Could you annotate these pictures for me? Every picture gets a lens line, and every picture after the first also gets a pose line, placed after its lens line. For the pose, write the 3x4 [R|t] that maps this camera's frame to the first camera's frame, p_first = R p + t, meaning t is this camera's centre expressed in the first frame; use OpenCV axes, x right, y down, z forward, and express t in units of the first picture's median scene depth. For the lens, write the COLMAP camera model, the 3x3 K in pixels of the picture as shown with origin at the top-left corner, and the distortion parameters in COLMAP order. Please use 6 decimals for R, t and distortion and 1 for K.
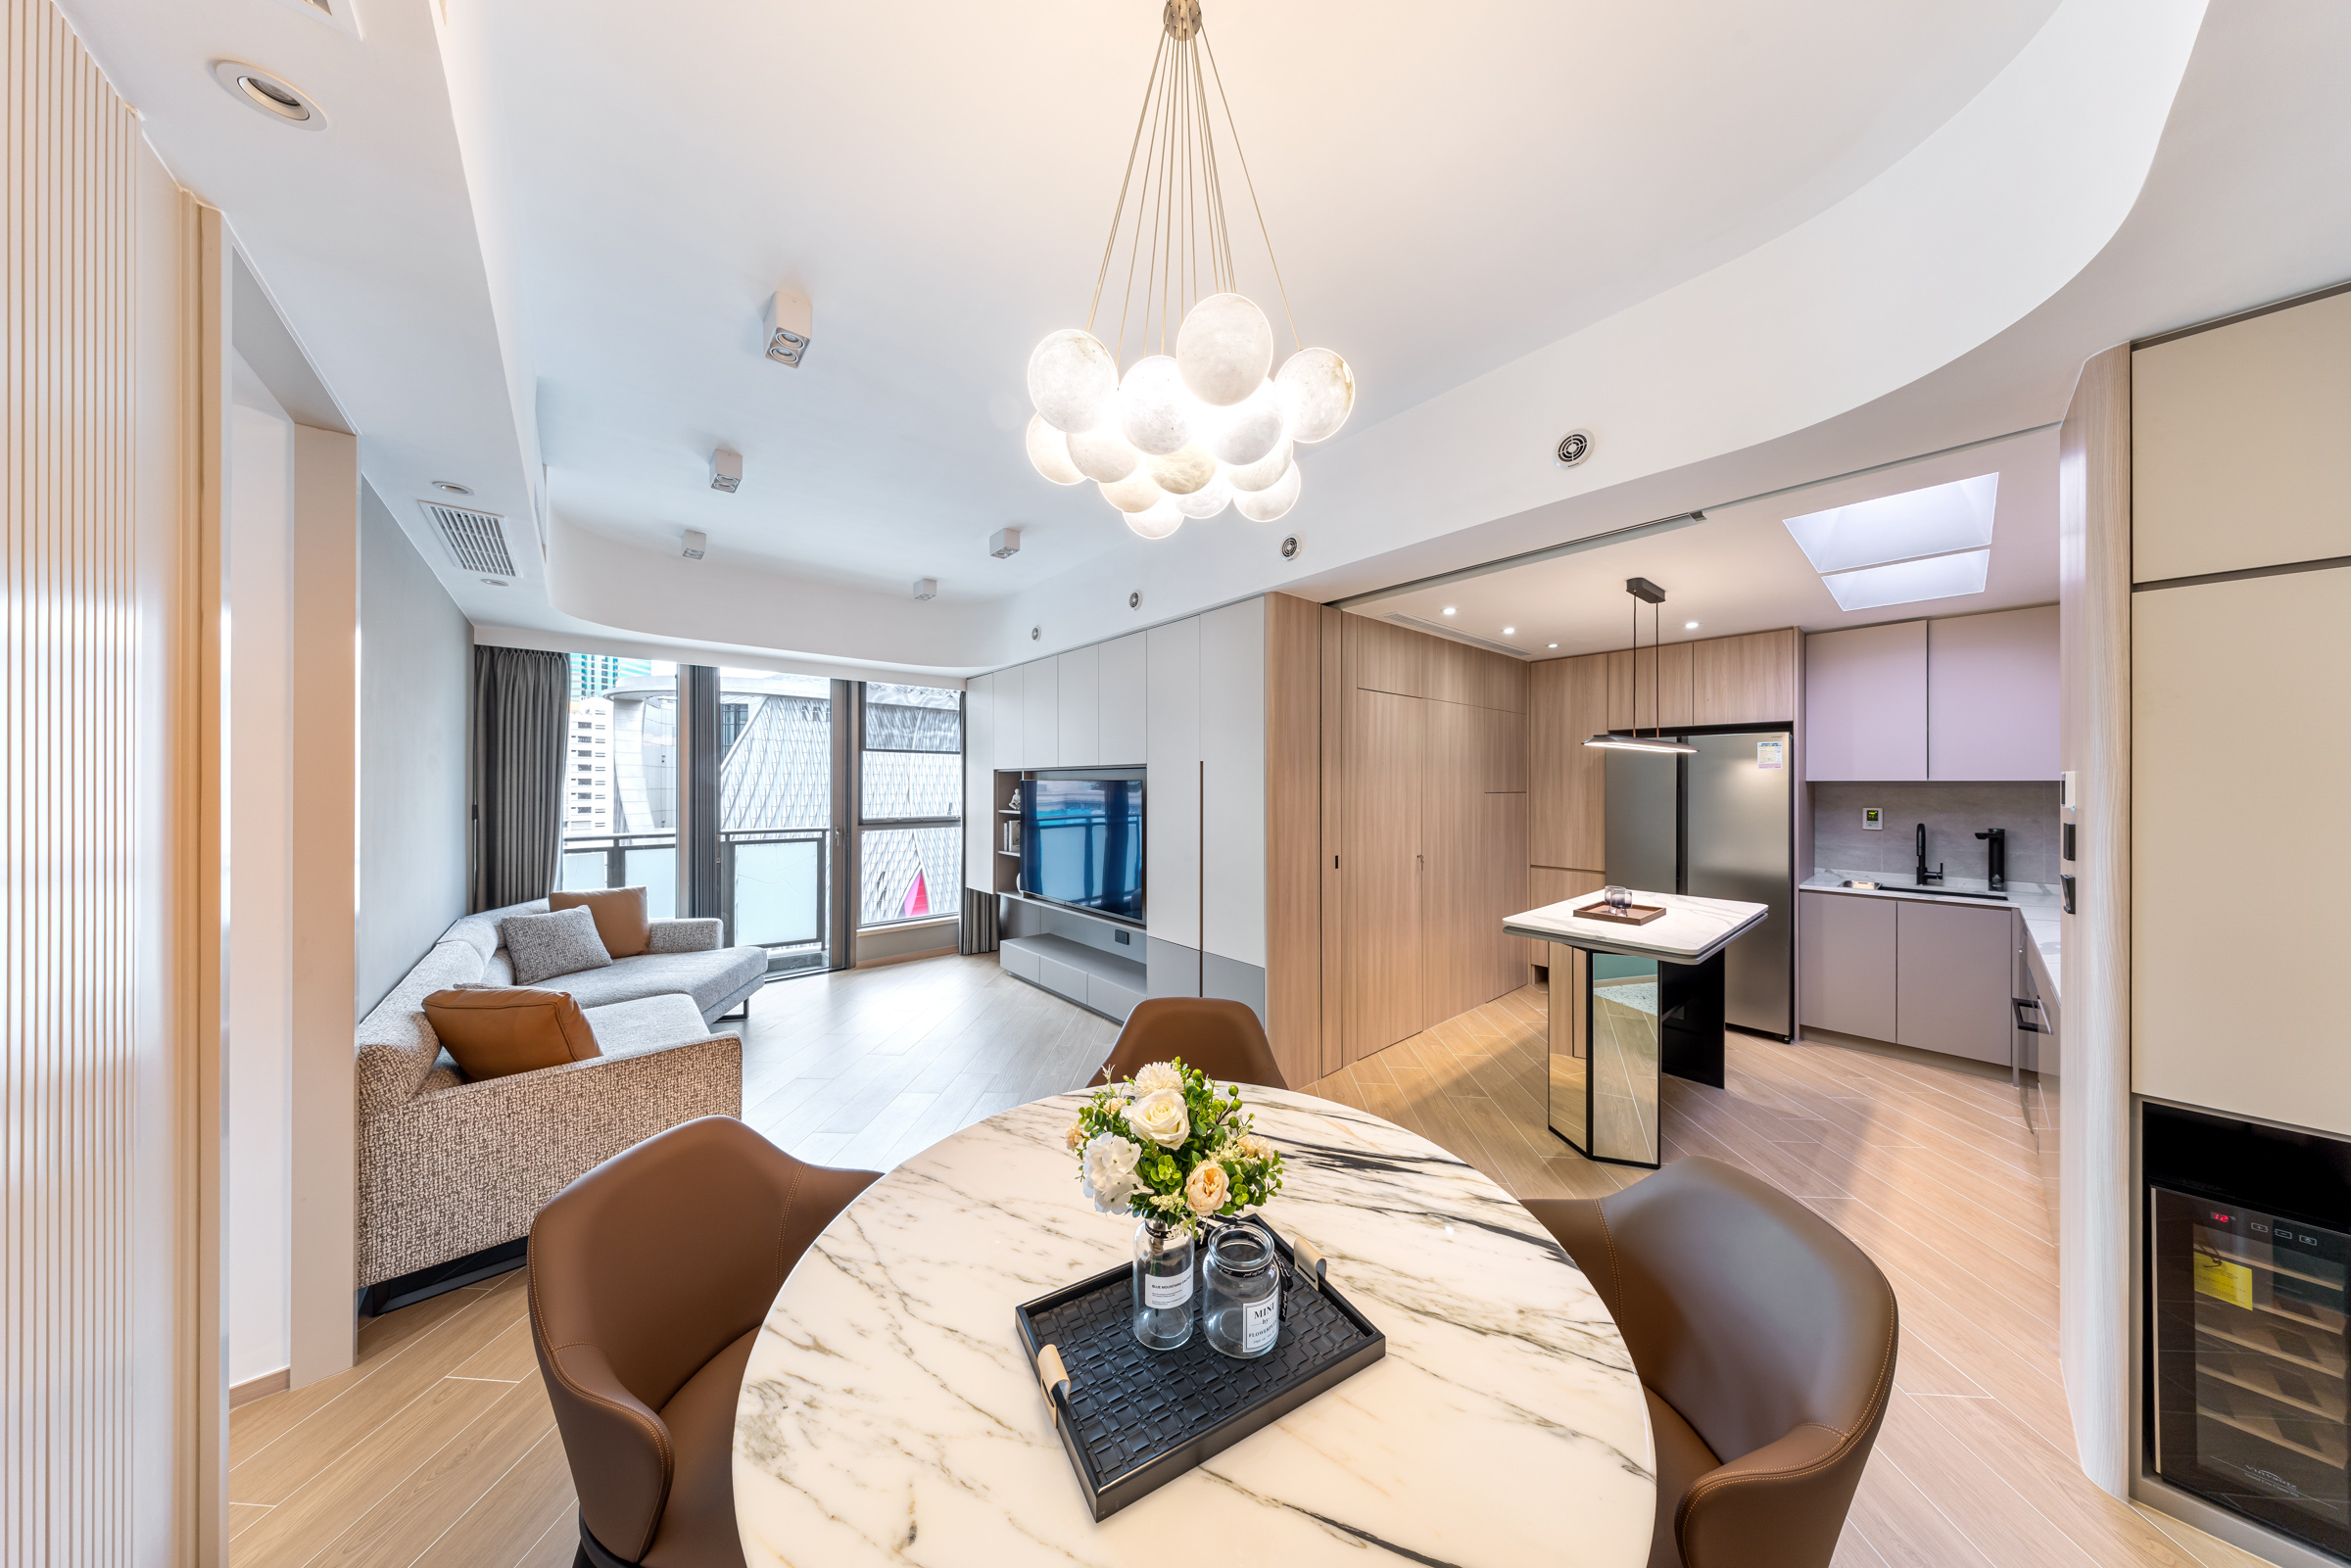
lens RADIAL K [[665.7, 0, 1178.6], [0, 665.7, 794.0], [0, 0, 1]] dist [-0.002287, -0.000222]
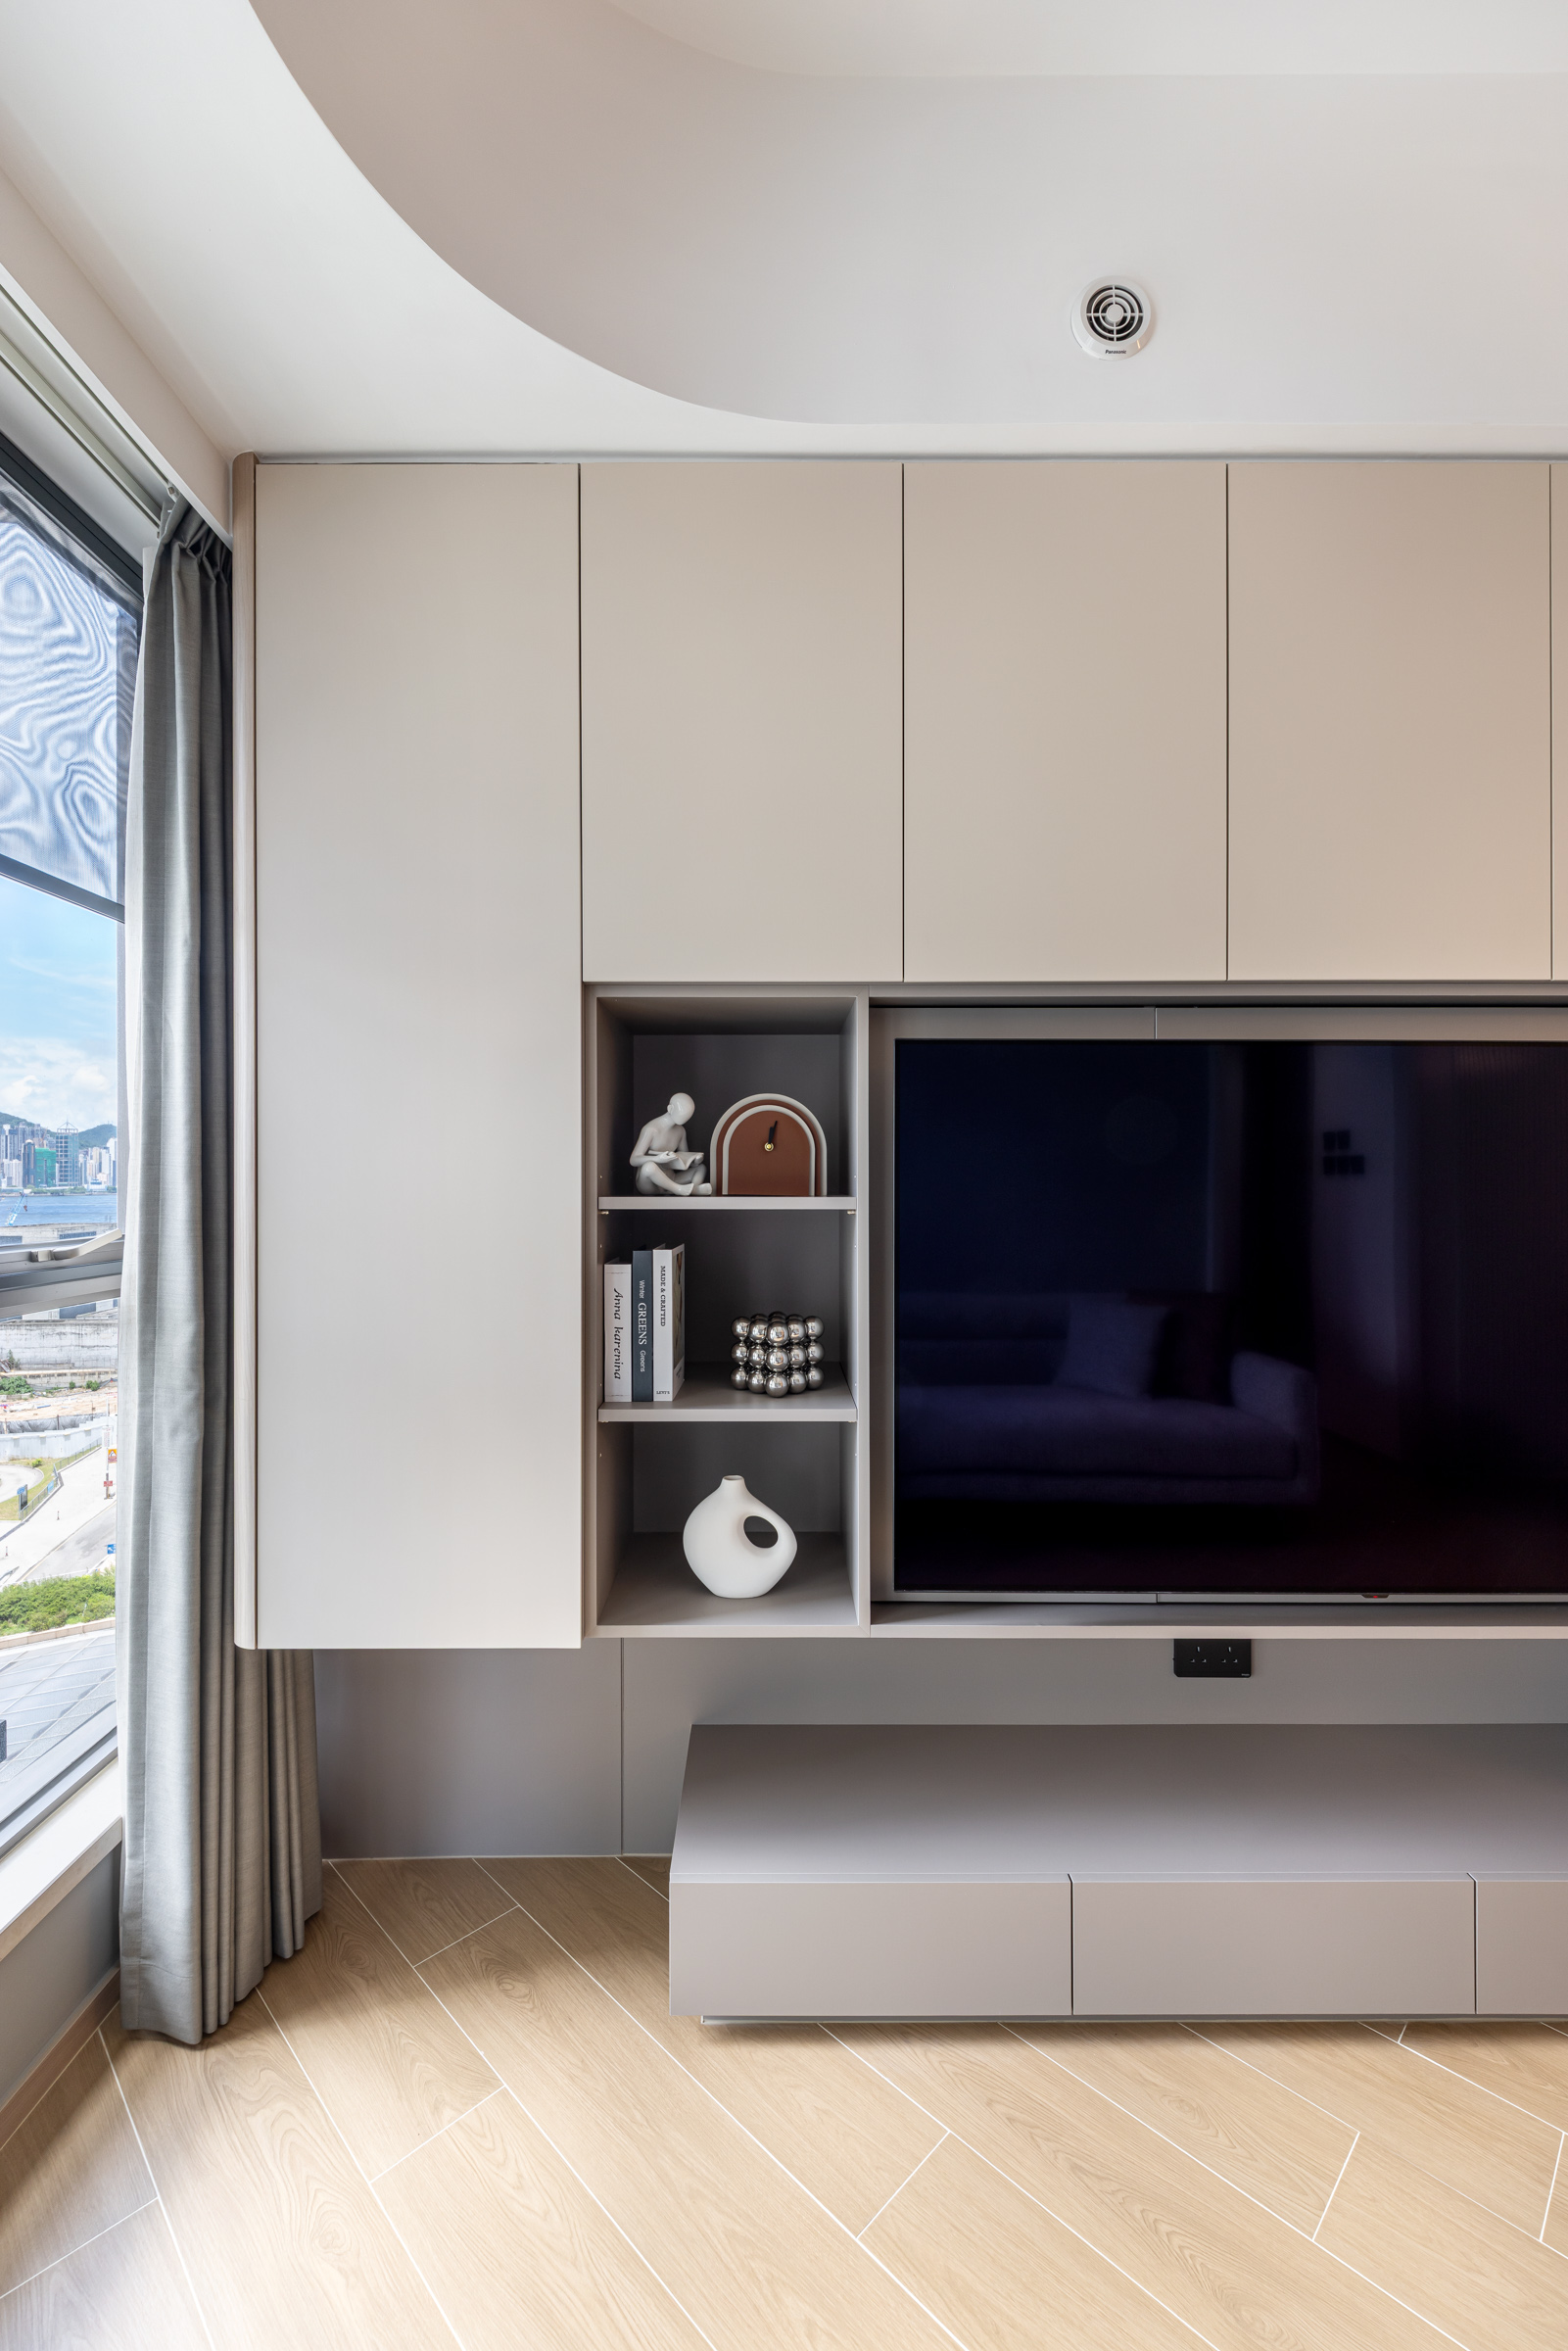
lens RADIAL K [[1030.9, 0, 779.8], [0, 1030.9, 1194.5], [0, 0, 1]] dist [-0.002747, -0.000164]
pose [[0.663043, -0.012574, 0.748476, -0.569811], [0.011852, 0.999910, 0.006299, 0.022414], [-0.748488, 0.004694, 0.663132, 0.946994]]
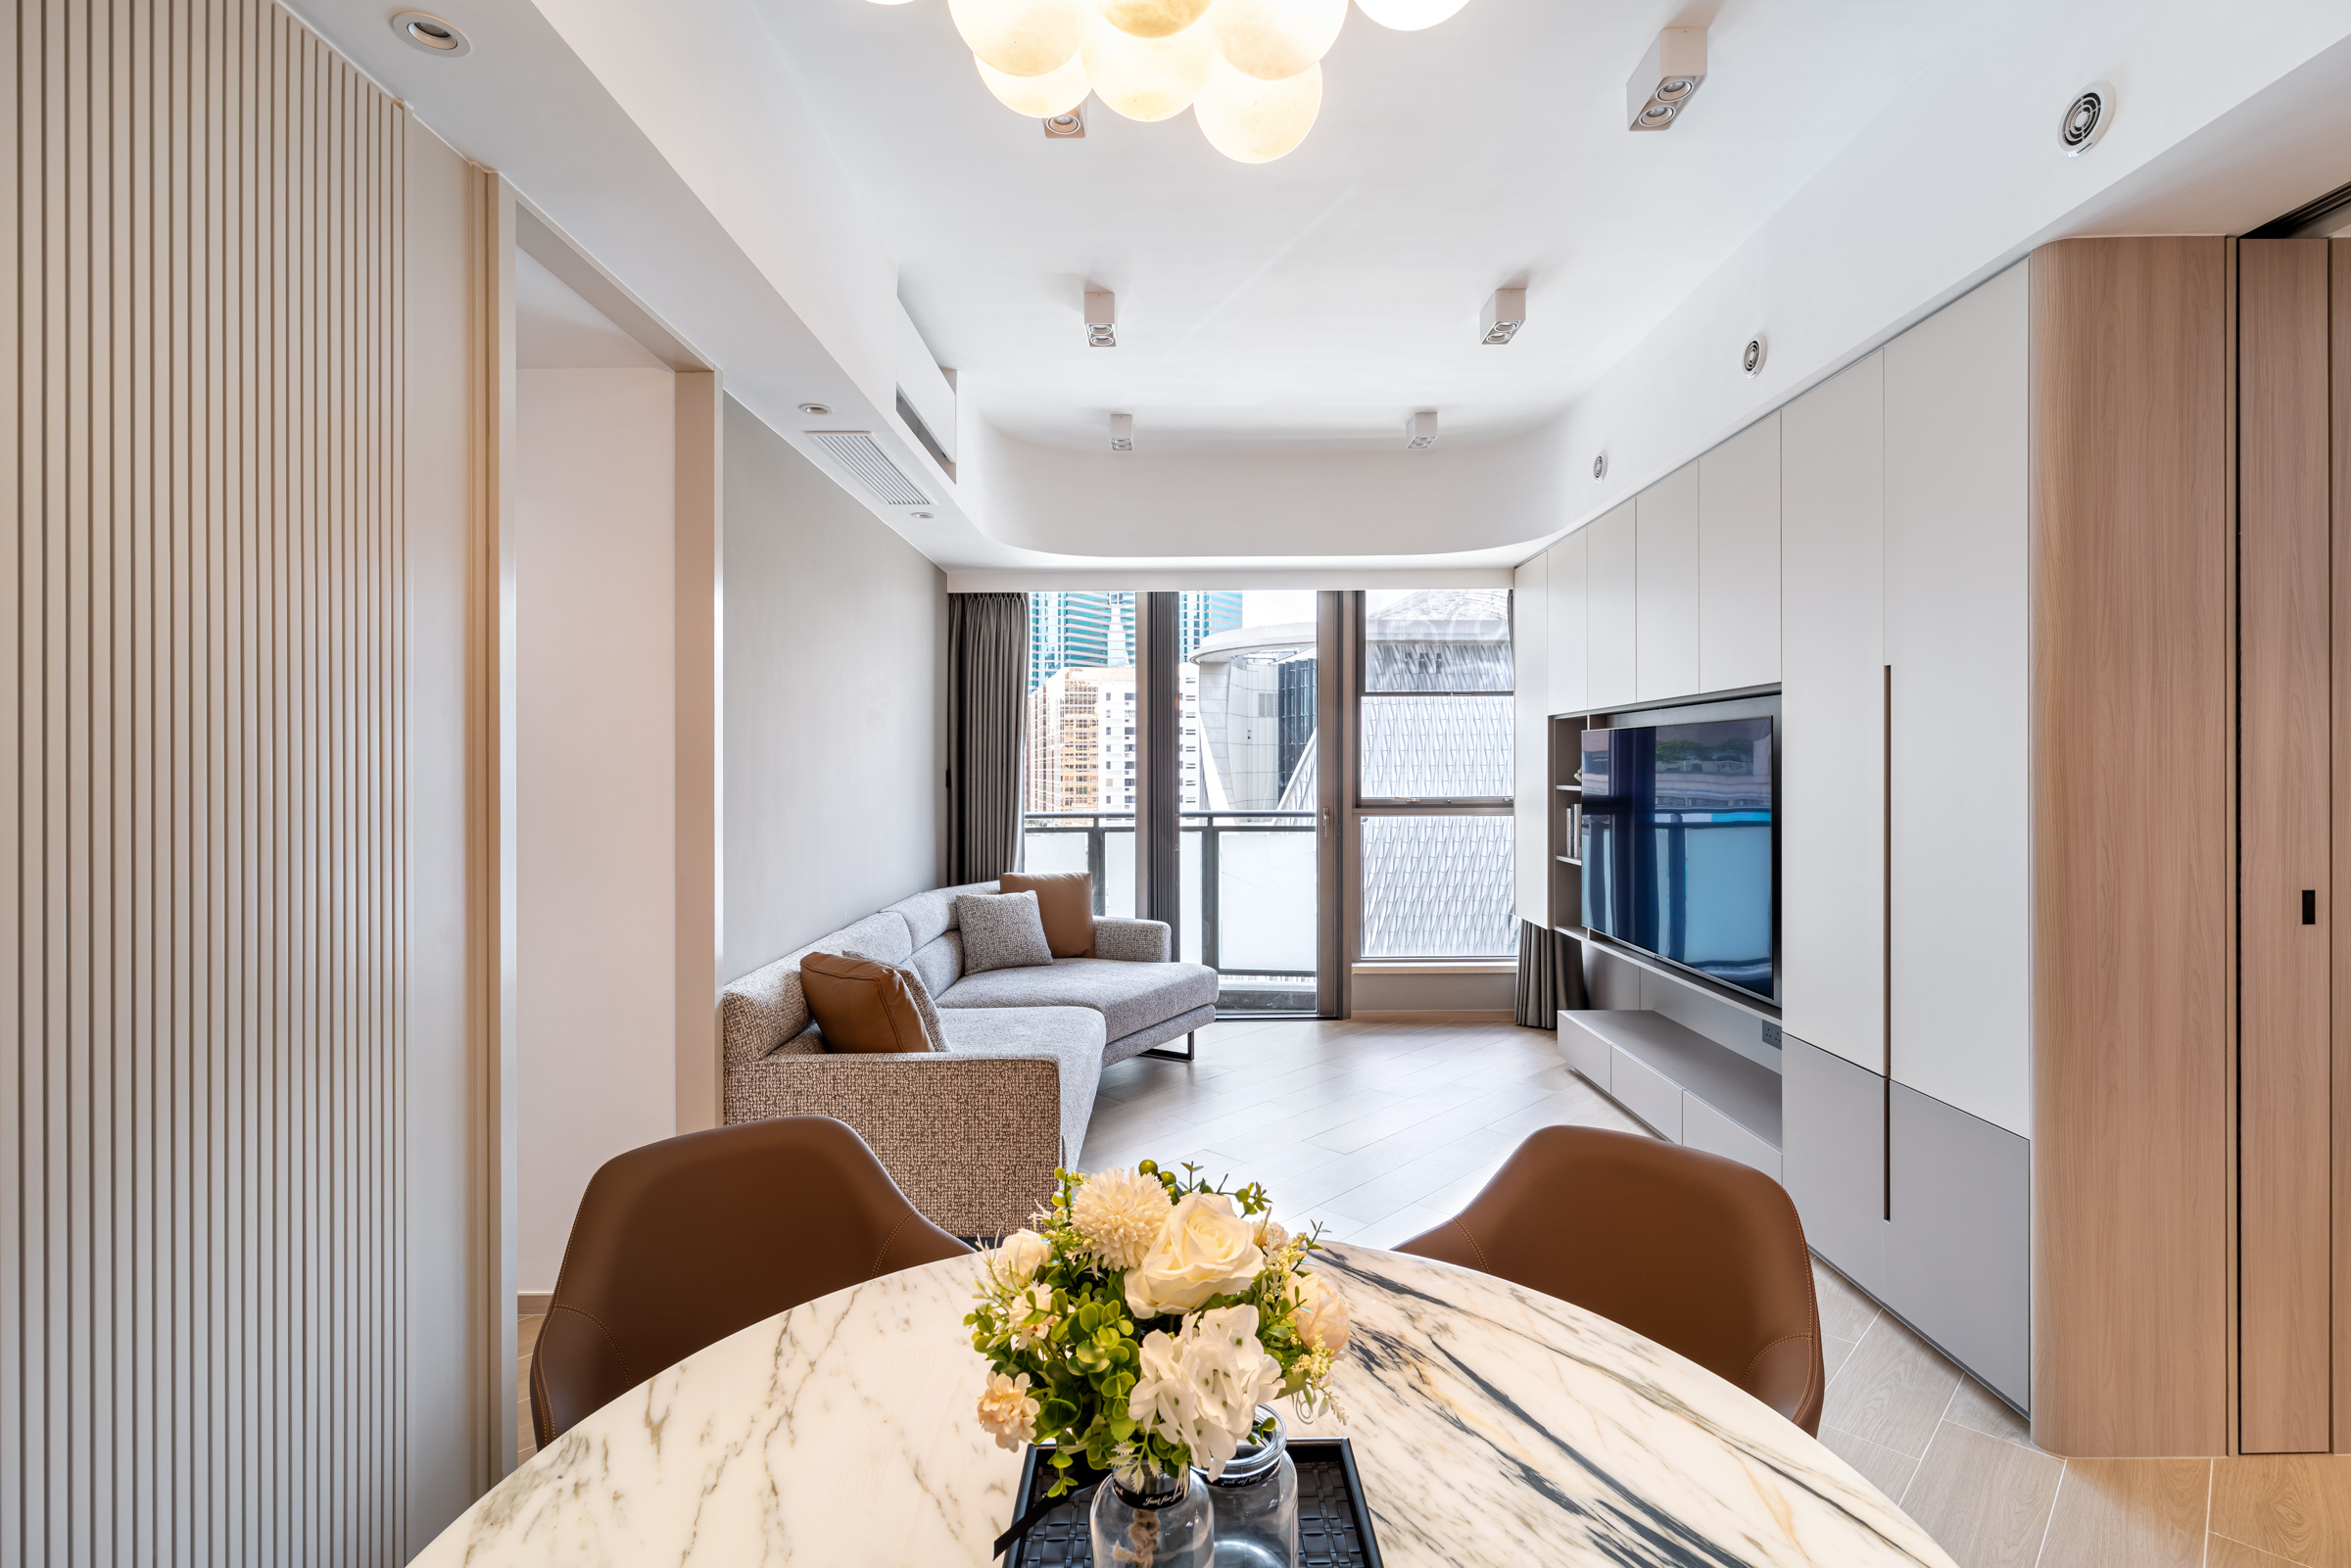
lens RADIAL K [[1072.7, 0, 1190.3], [0, 1072.7, 781.6], [0, 0, 1]] dist [0.002969, -0.001650]
pose [[0.752840, 0.003266, -0.658195, 0.131142], [-0.003034, 0.999994, 0.001492, 0.025169], [0.658196, 0.000873, 0.752846, 0.100114]]
